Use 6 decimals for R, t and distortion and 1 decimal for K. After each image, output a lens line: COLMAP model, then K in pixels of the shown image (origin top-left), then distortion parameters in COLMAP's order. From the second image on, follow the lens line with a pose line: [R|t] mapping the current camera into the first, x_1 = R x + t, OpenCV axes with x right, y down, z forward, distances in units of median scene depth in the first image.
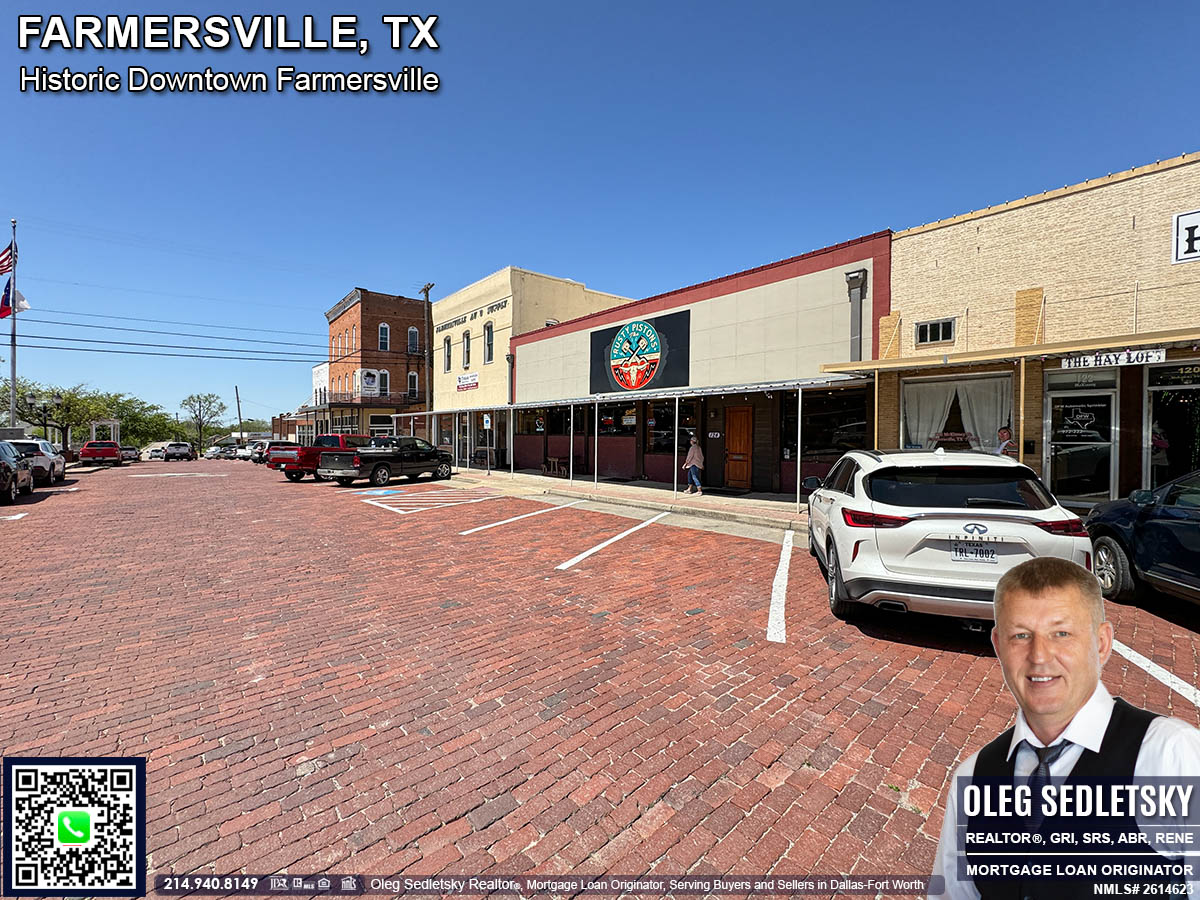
lens RADIAL K [[494.1, 0, 598.8], [0, 494.1, 430.6], [0, 0, 1]] dist [-0.009088, -0.000063]
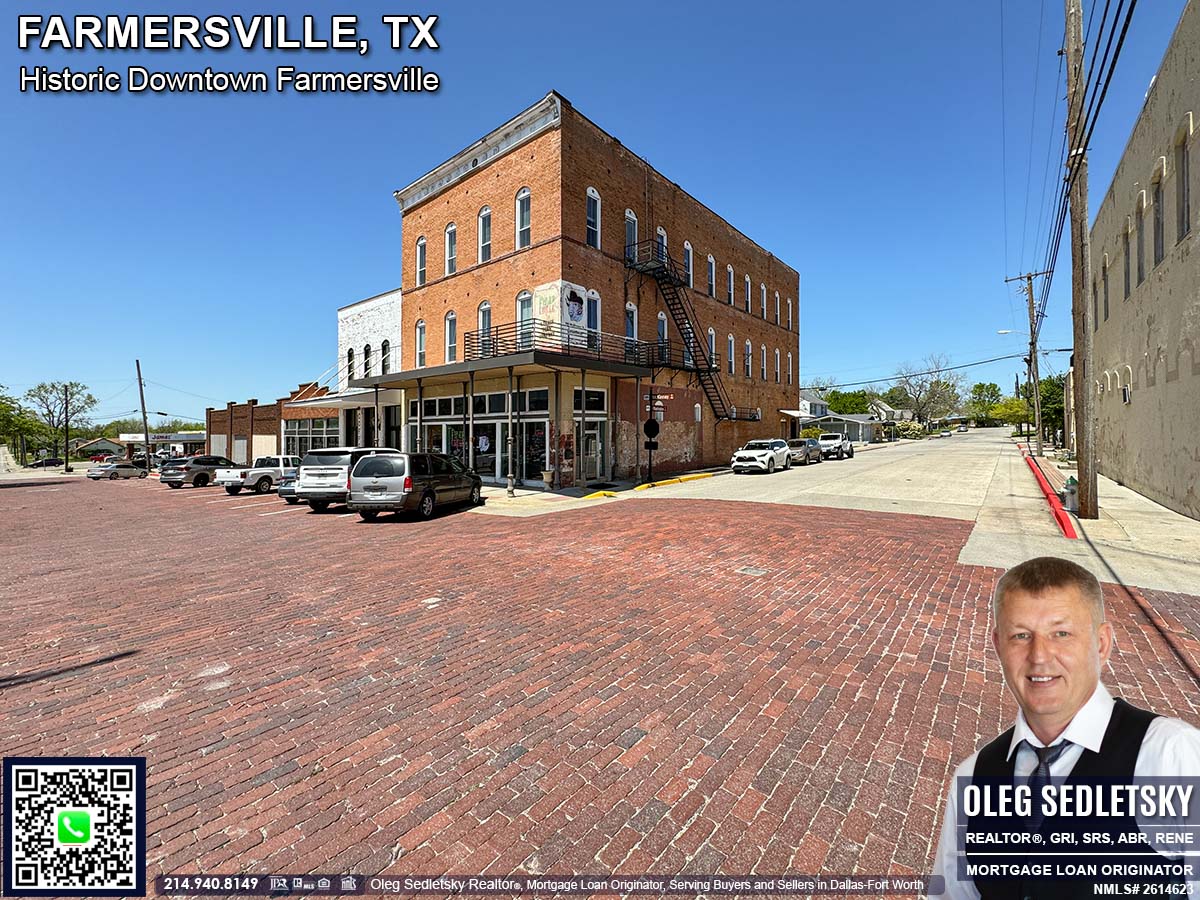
lens RADIAL K [[487.2, 0, 608.0], [0, 487.2, 425.2], [0, 0, 1]] dist [-0.000017, -0.000068]
pose [[0.984440, -0.010968, 0.175379, -0.865436], [0.011674, 0.999927, -0.002992, 0.005914], [-0.175333, 0.004993, 0.984497, 0.950595]]
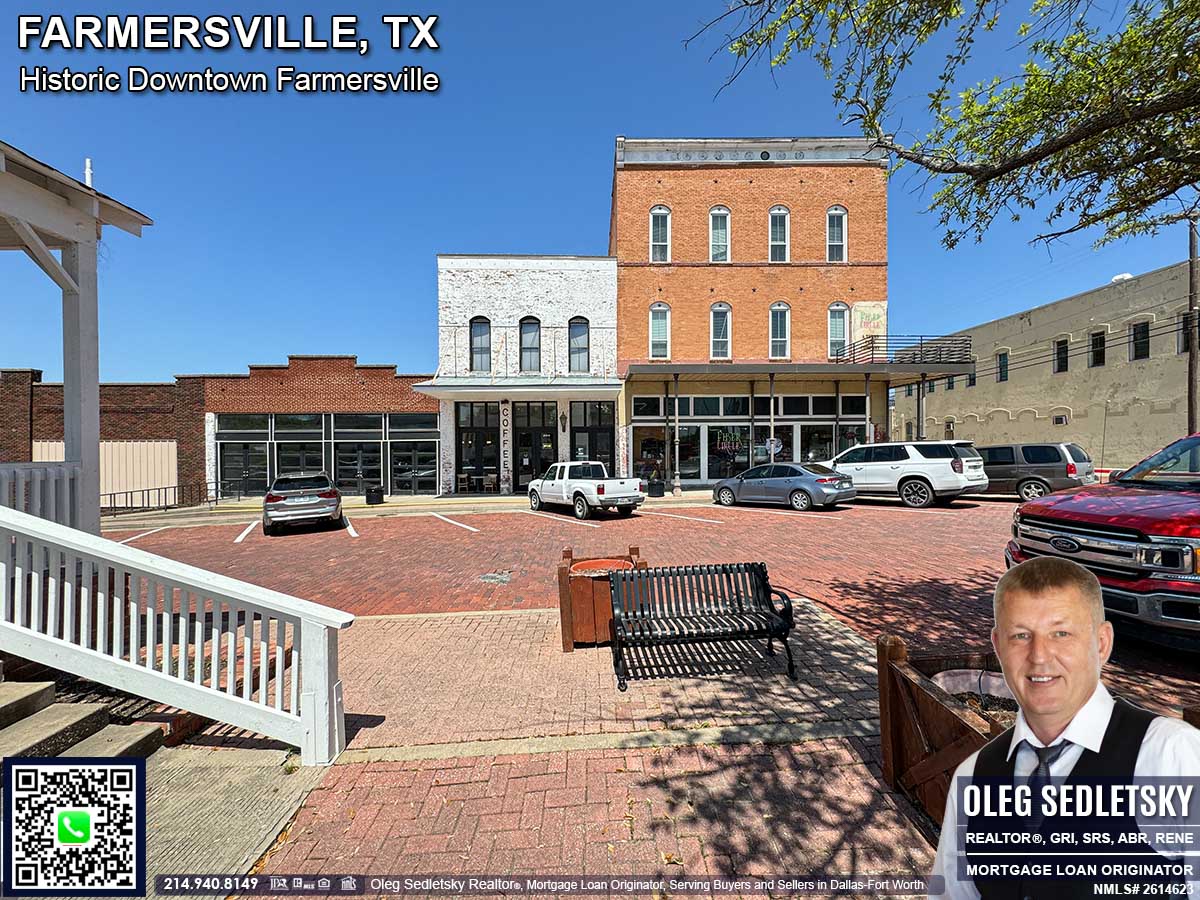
lens RADIAL K [[476.7, 0, 577.5], [0, 476.7, 449.4], [0, 0, 1]] dist [-0.000872, 0.000171]
pose [[0.640559, -0.019544, 0.767660, -1.716458], [0.004551, 0.999755, 0.021656, 0.019220], [-0.767895, -0.010378, 0.640491, 1.512968]]
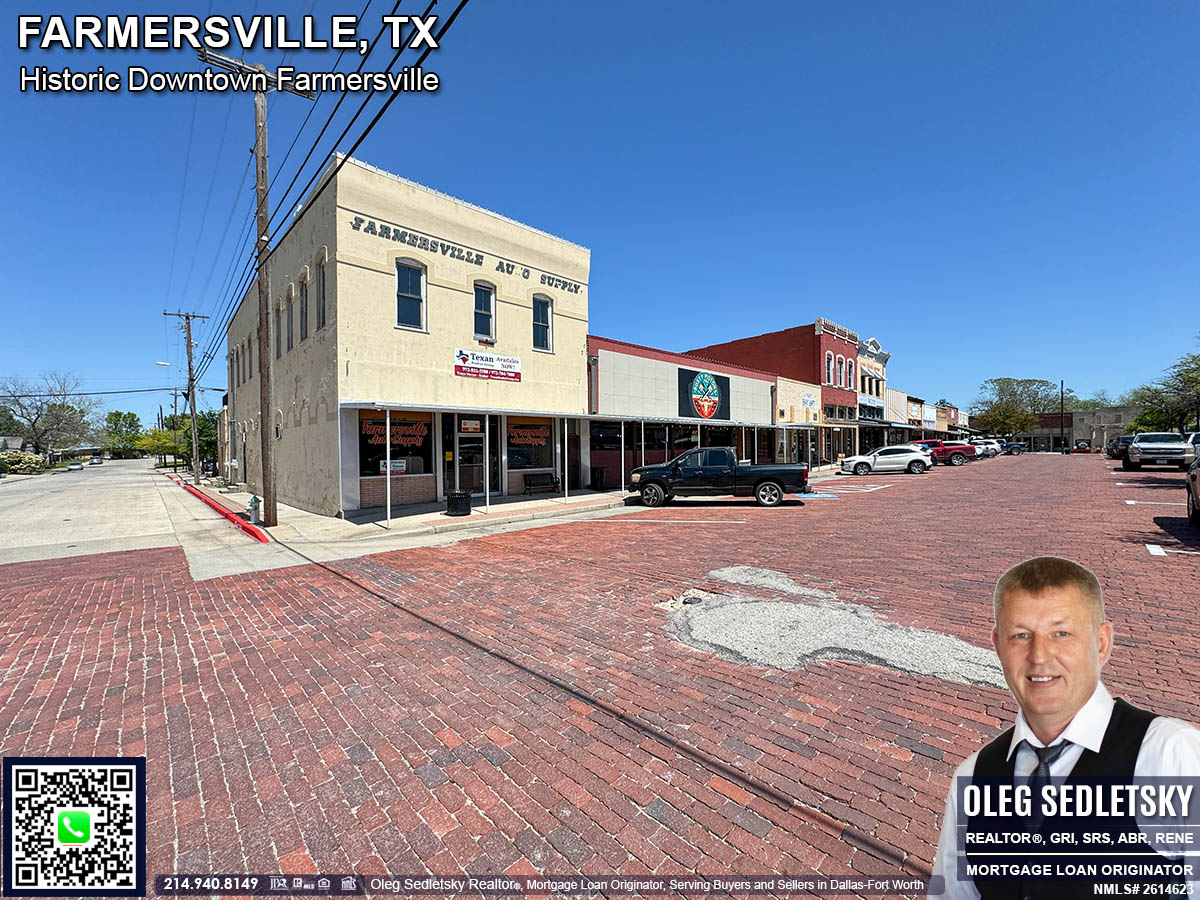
lens RADIAL K [[476.7, 0, 577.5], [0, 476.7, 449.4], [0, 0, 1]] dist [-0.000872, 0.000171]
pose [[-0.022768, 0.002130, 0.999739, -0.918368], [0.007353, 0.999971, -0.001963, 0.007845], [-0.999714, 0.007306, -0.022783, 0.962560]]
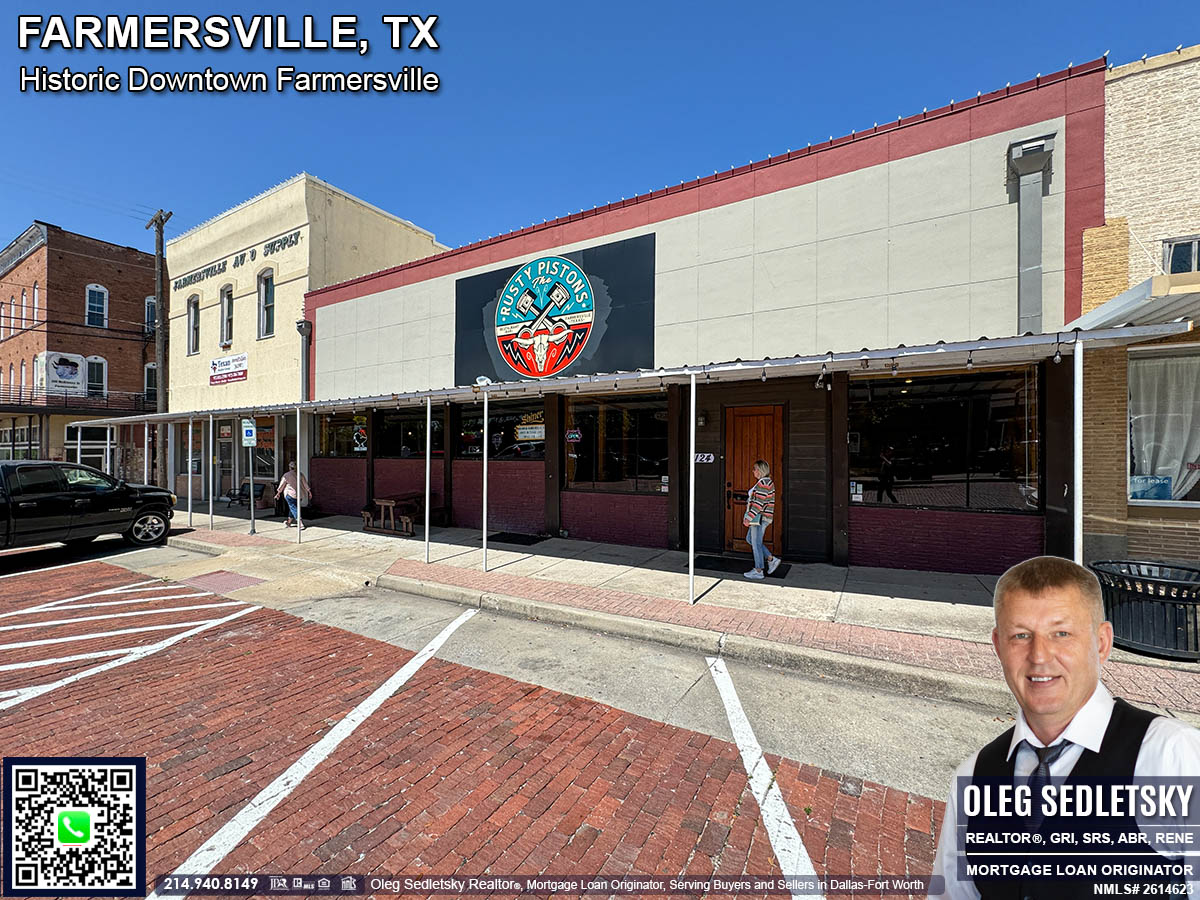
lens RADIAL K [[487.7, 0, 601.0], [0, 487.7, 445.8], [0, 0, 1]] dist [-0.000239, -0.000406]
pose [[0.944450, 0.001977, 0.328649, -0.032606], [0.000718, 0.999967, -0.008079, -0.000108], [-0.328654, 0.007866, 0.944418, 0.304740]]
